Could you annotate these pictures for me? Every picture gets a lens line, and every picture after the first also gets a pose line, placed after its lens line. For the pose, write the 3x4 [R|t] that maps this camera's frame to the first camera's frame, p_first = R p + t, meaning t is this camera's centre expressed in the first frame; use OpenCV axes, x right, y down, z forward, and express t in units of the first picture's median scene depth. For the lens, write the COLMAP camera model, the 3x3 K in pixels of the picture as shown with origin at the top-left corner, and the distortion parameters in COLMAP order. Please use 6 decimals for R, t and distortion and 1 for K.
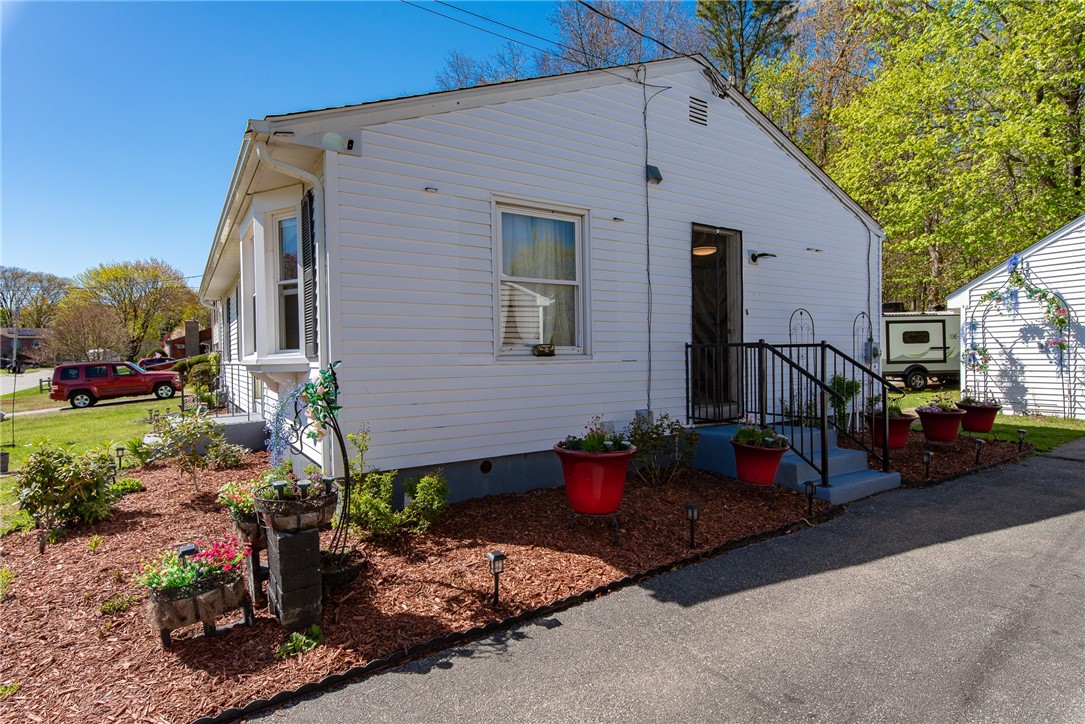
lens RADIAL K [[562.5, 0, 542.1], [0, 562.5, 362.3], [0, 0, 1]] dist [-0.016864, 0.001960]
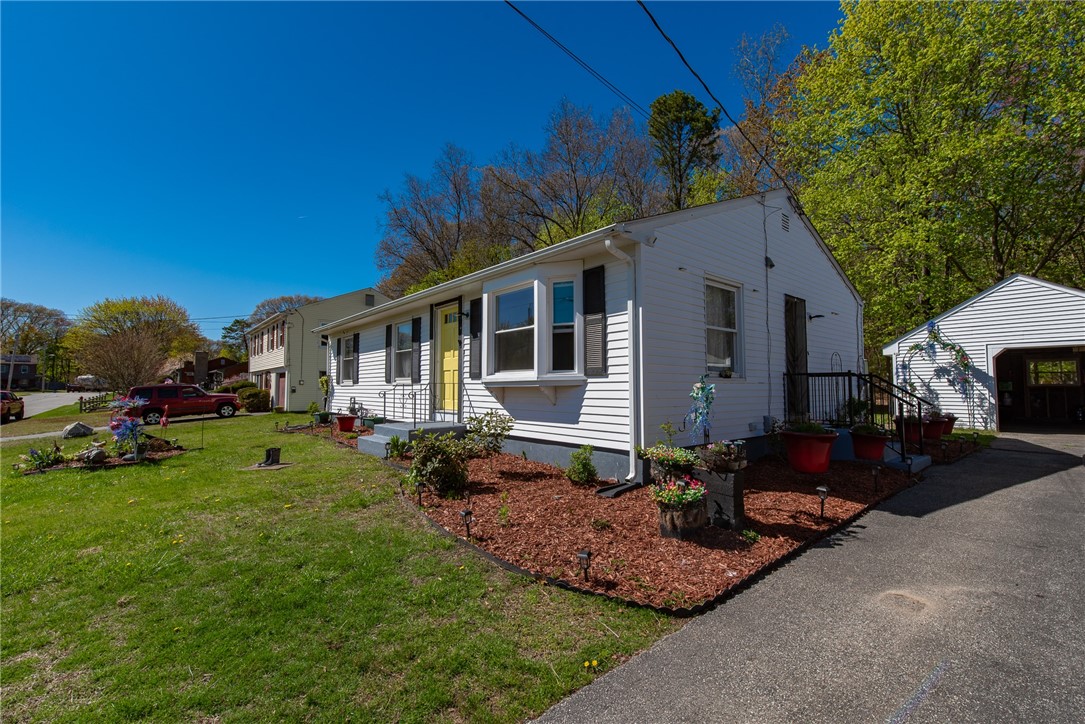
lens RADIAL K [[462.7, 0, 541.8], [0, 462.7, 362.2], [0, 0, 1]] dist [0.000294, -0.001448]
pose [[0.991578, 0.022331, 0.127570, -0.355463], [-0.013436, 0.997445, -0.070168, 0.022485], [-0.128811, 0.067863, 0.989344, -0.099716]]
